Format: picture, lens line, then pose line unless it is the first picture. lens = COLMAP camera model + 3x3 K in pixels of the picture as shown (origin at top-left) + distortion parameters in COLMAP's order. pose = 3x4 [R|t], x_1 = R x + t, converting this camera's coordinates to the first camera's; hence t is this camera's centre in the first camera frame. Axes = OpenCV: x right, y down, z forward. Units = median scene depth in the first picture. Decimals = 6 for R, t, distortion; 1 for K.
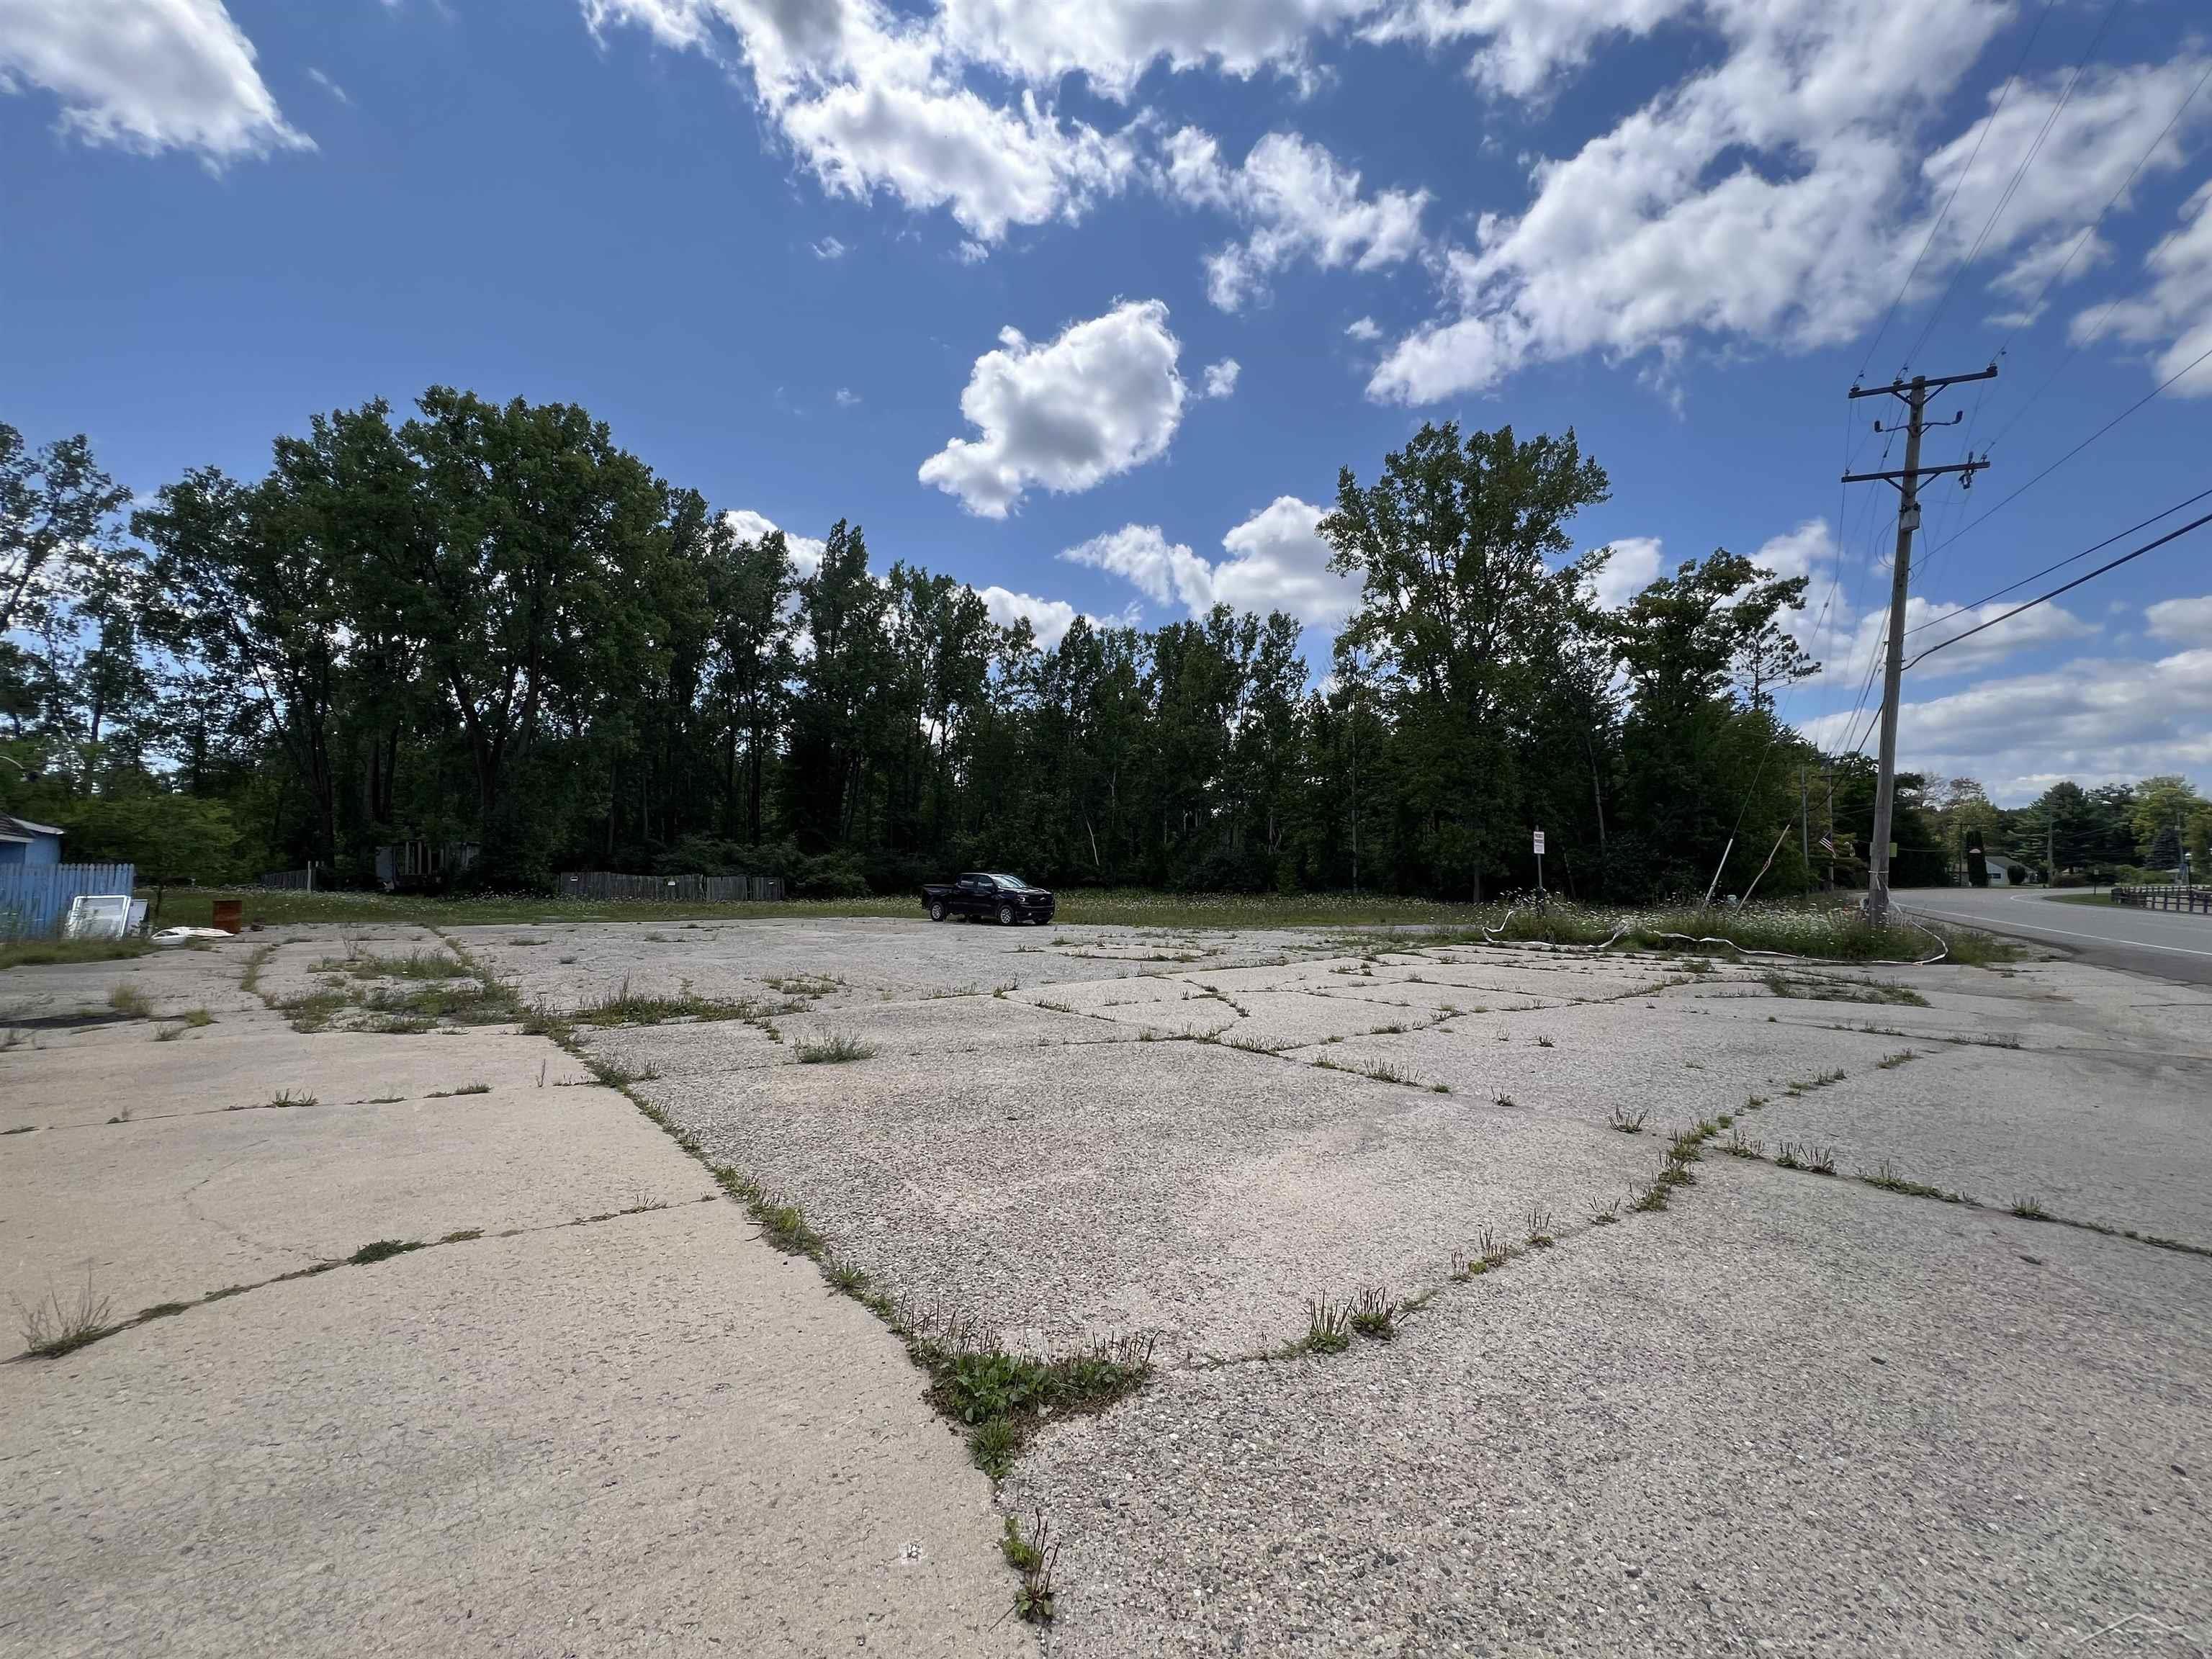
lens RADIAL K [[905.6, 0, 1104.4], [0, 905.6, 792.0], [0, 0, 1]] dist [-0.009339, 0.000249]
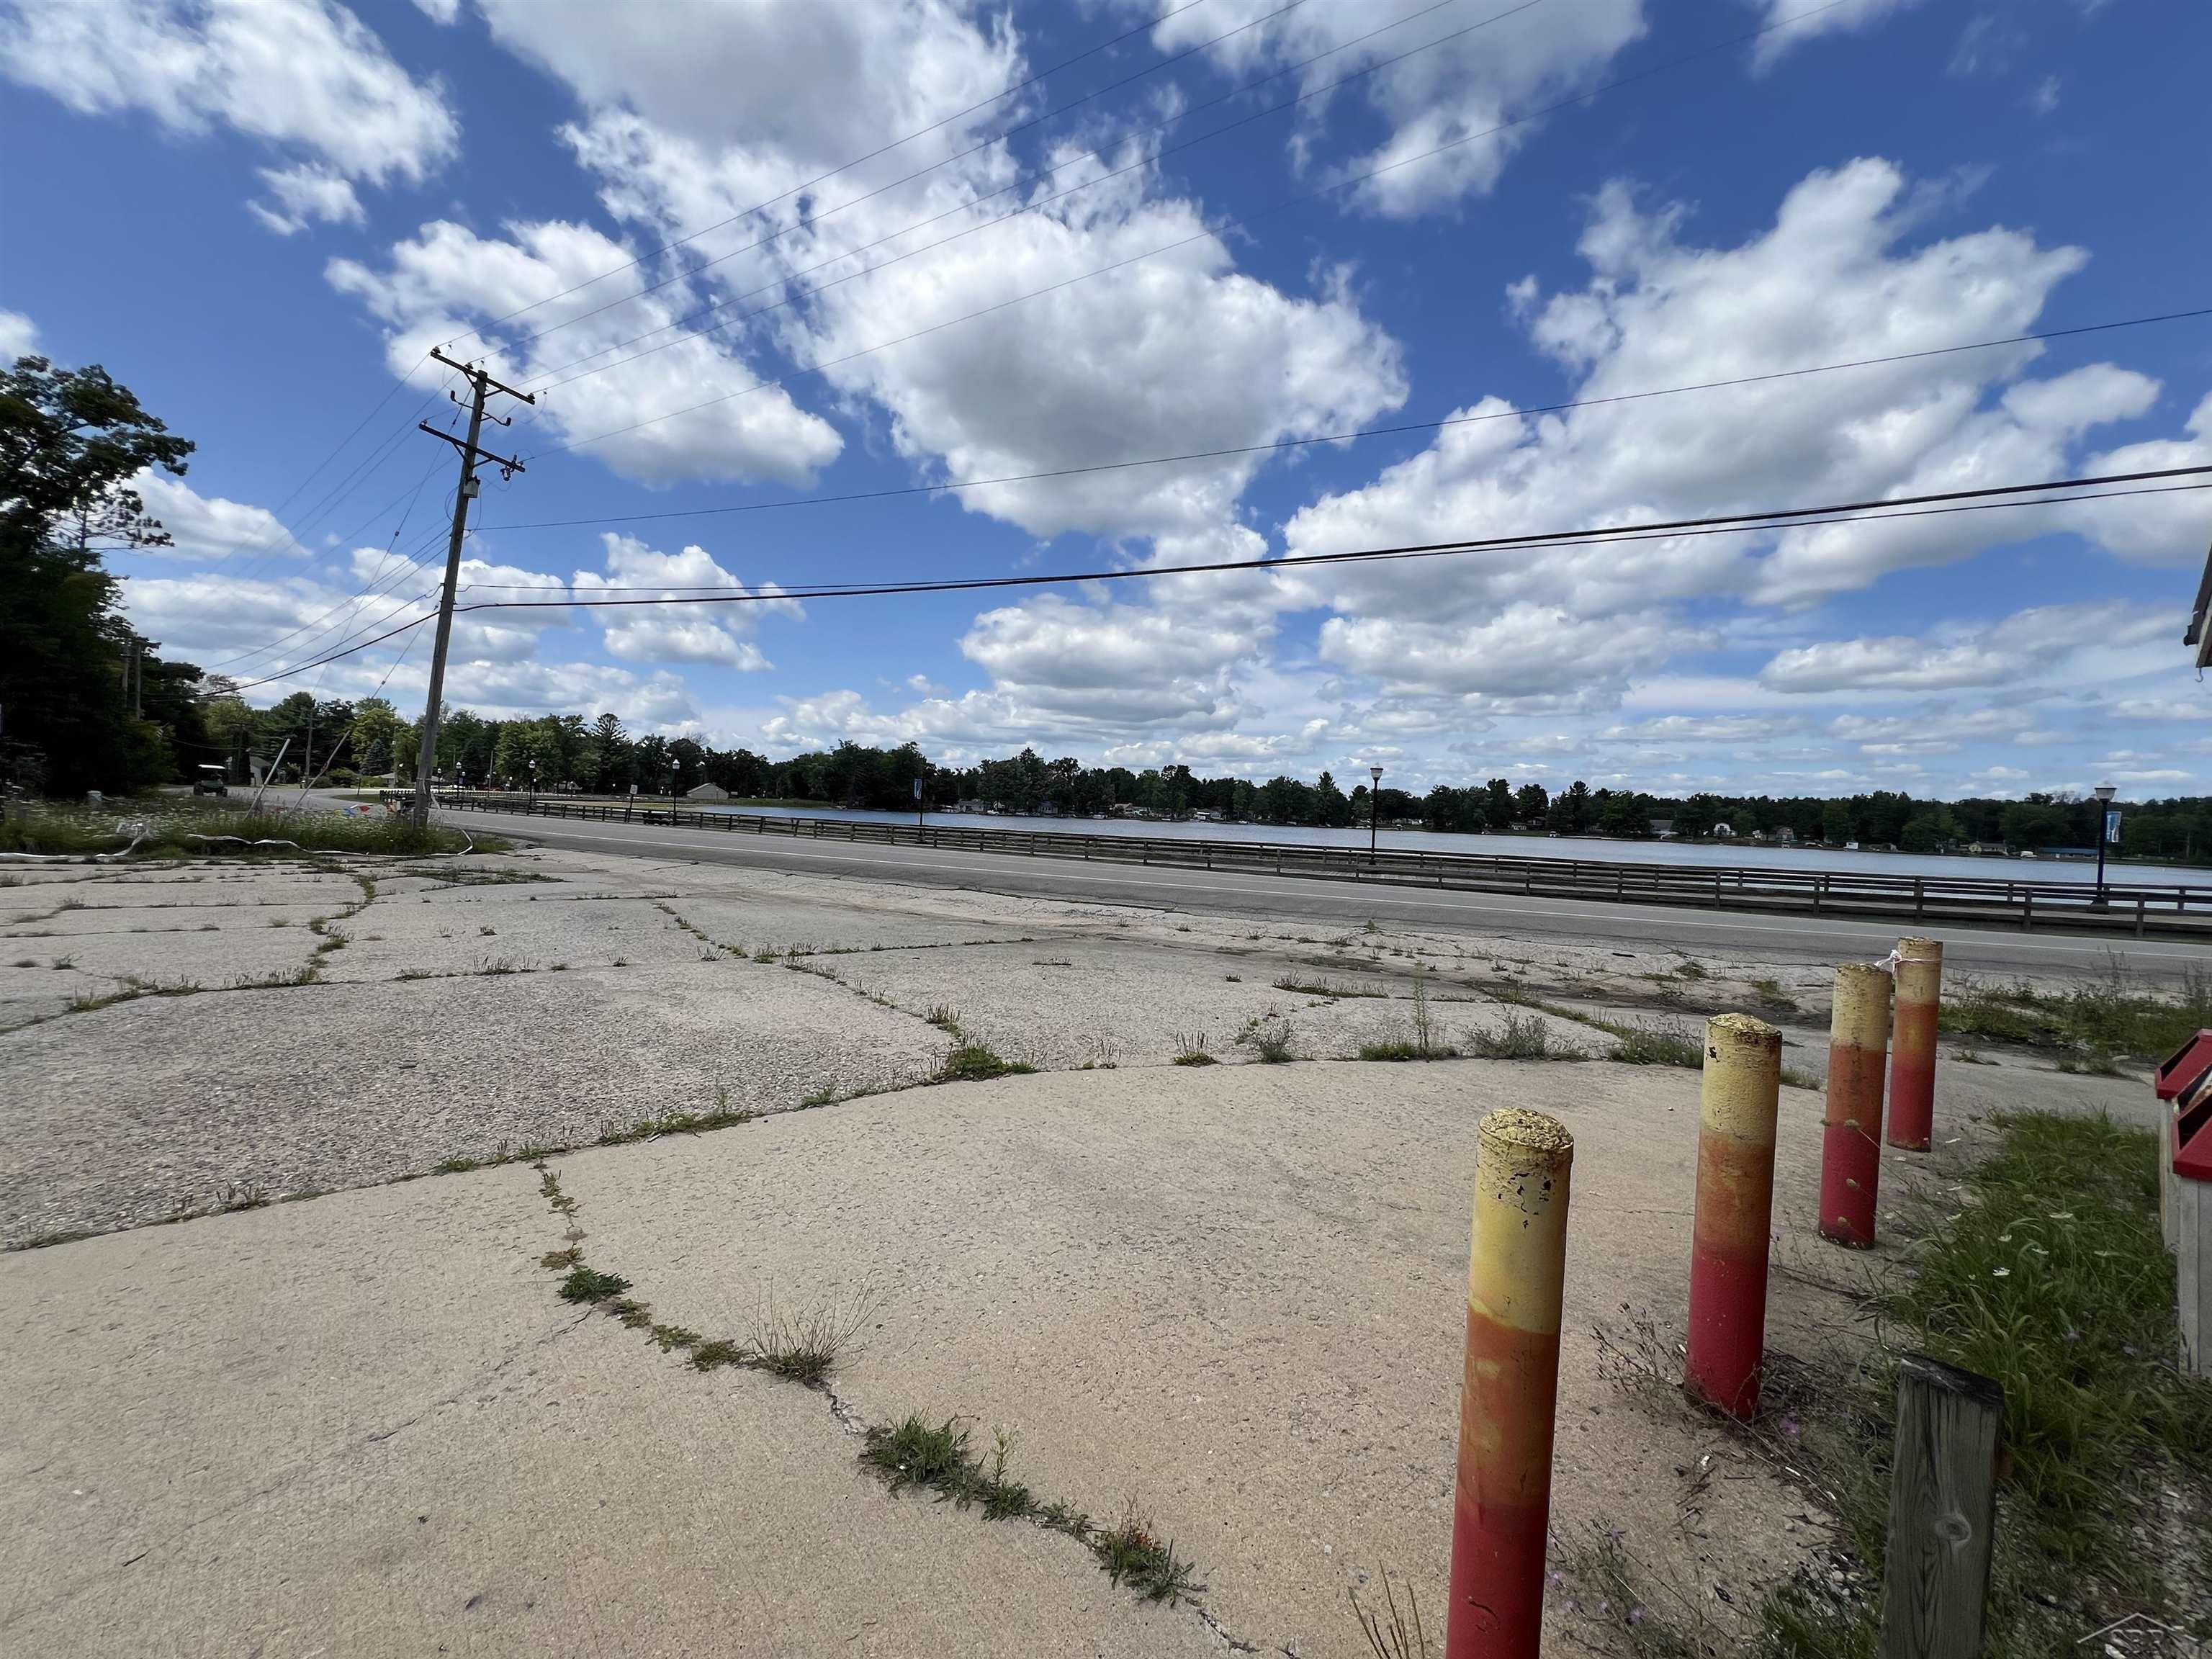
lens RADIAL K [[941.8, 0, 1106.0], [0, 941.8, 829.5], [0, 0, 1]] dist [0.000125, -0.000024]
pose [[-0.047249, -0.019937, 0.998684, -0.197961], [-0.138239, 0.990311, 0.013230, 0.006145], [-0.989271, -0.137432, -0.049547, 0.079889]]
